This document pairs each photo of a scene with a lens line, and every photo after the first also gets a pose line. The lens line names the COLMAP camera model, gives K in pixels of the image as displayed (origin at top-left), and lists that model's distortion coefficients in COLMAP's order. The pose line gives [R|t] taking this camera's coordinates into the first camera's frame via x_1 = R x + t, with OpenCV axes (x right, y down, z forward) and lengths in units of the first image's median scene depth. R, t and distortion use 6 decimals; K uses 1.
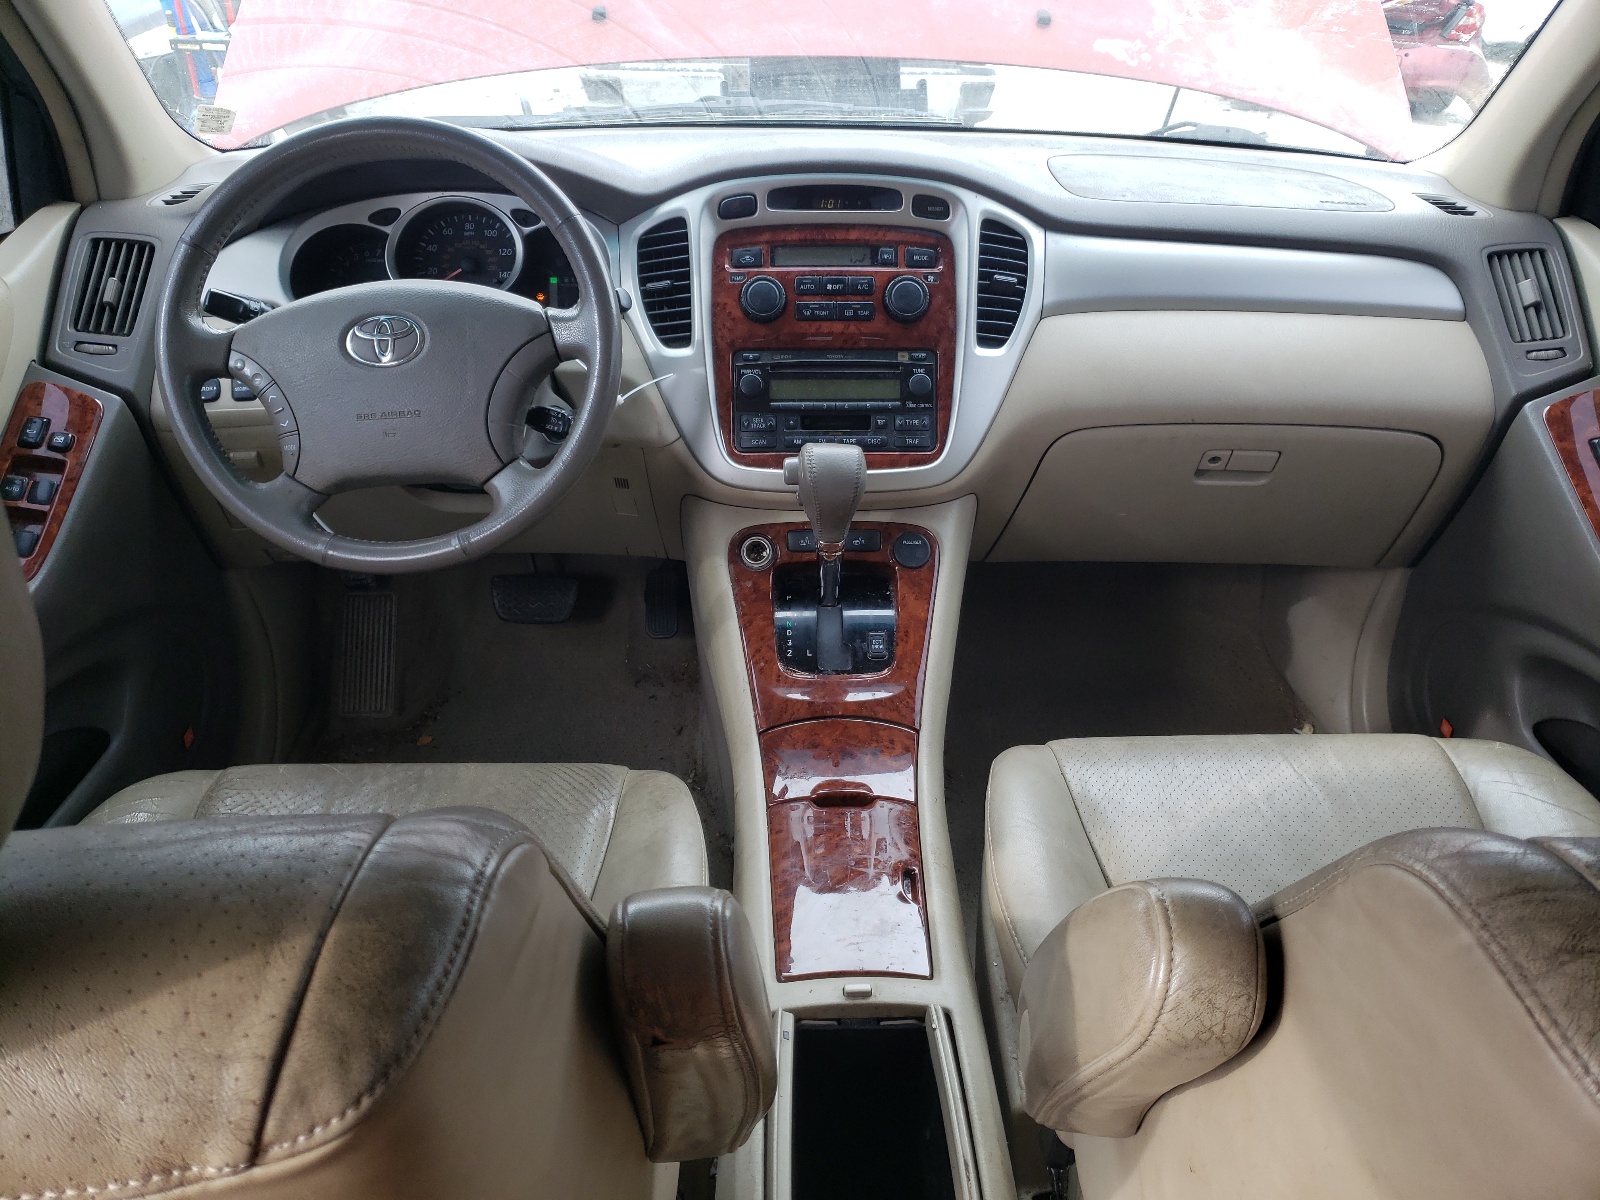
lens RADIAL K [[1214.1, 0, 800.3], [0, 1214.1, 598.5], [0, 0, 1]] dist [0.002269, 0.000202]
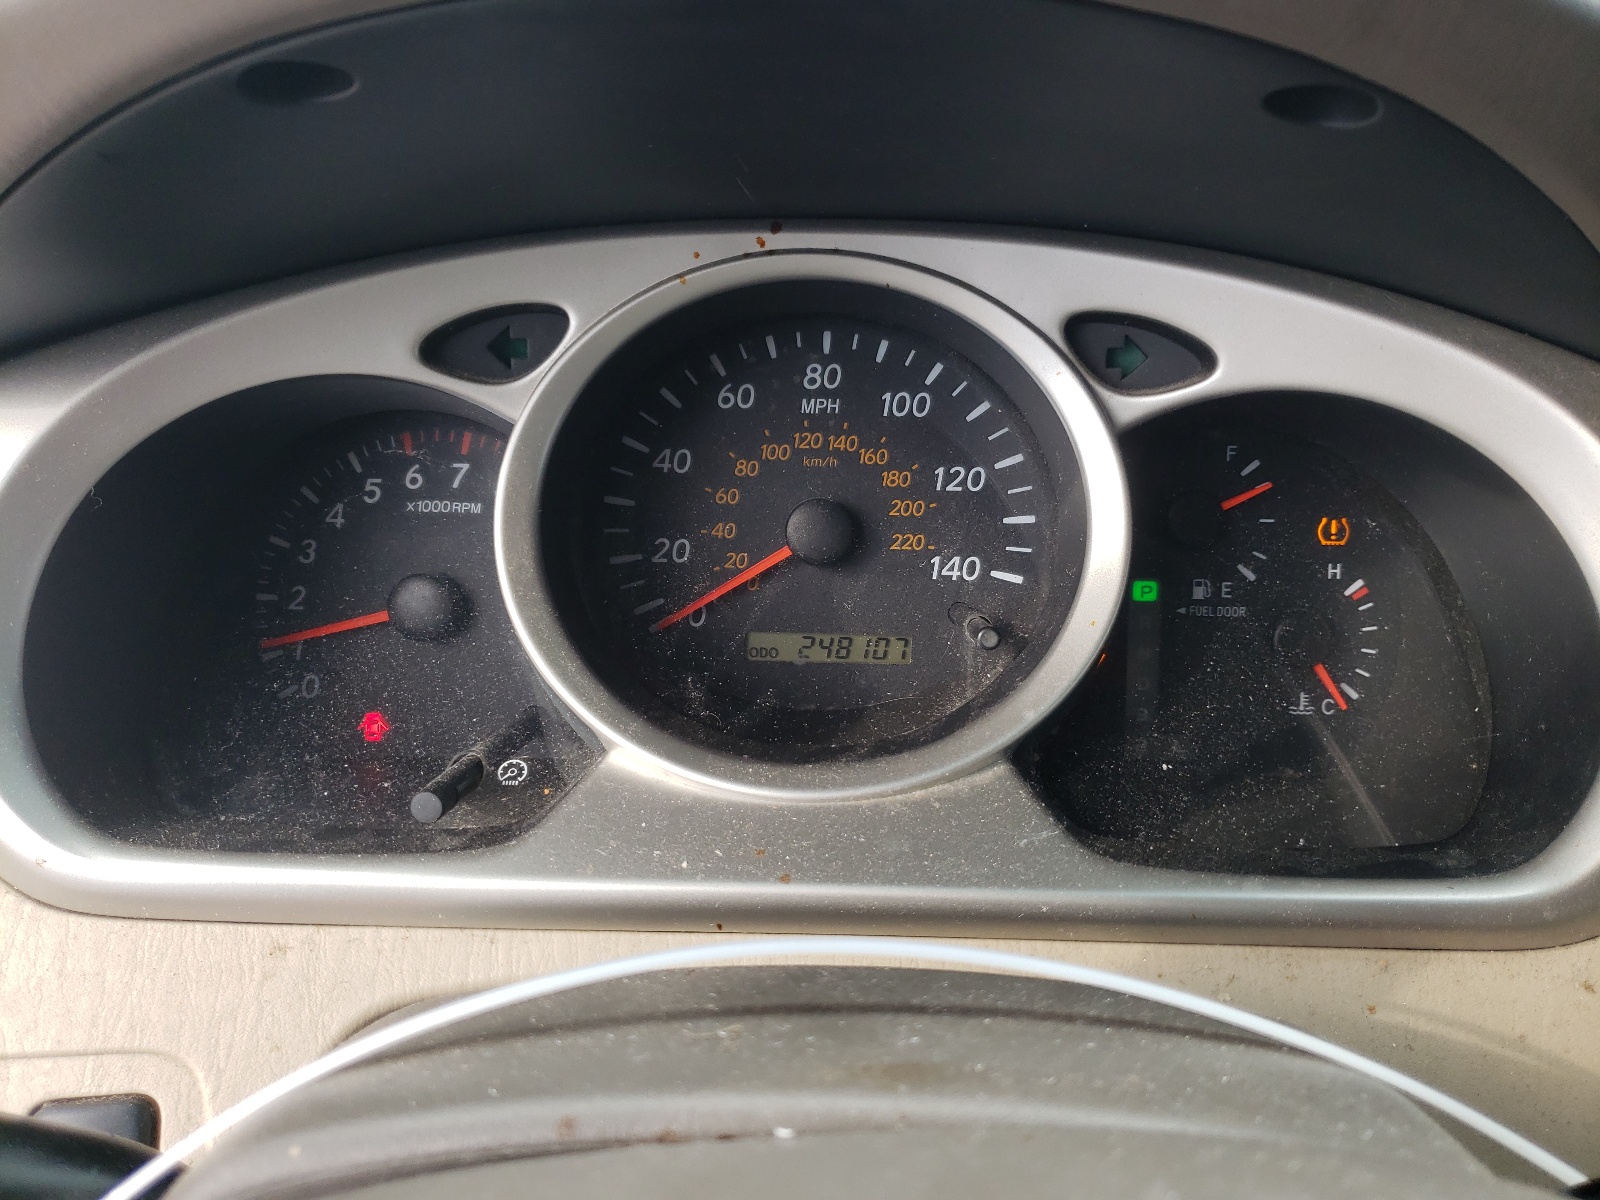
lens RADIAL K [[1214.1, 0, 800.0], [0, 1214.1, 600.9], [0, 0, 1]] dist [0.002269, 0.000202]
pose [[0.998828, 0.016778, -0.045397, -0.274236], [-0.020081, 0.997108, -0.073300, -0.250765], [0.044035, 0.074126, 0.996276, 0.781151]]
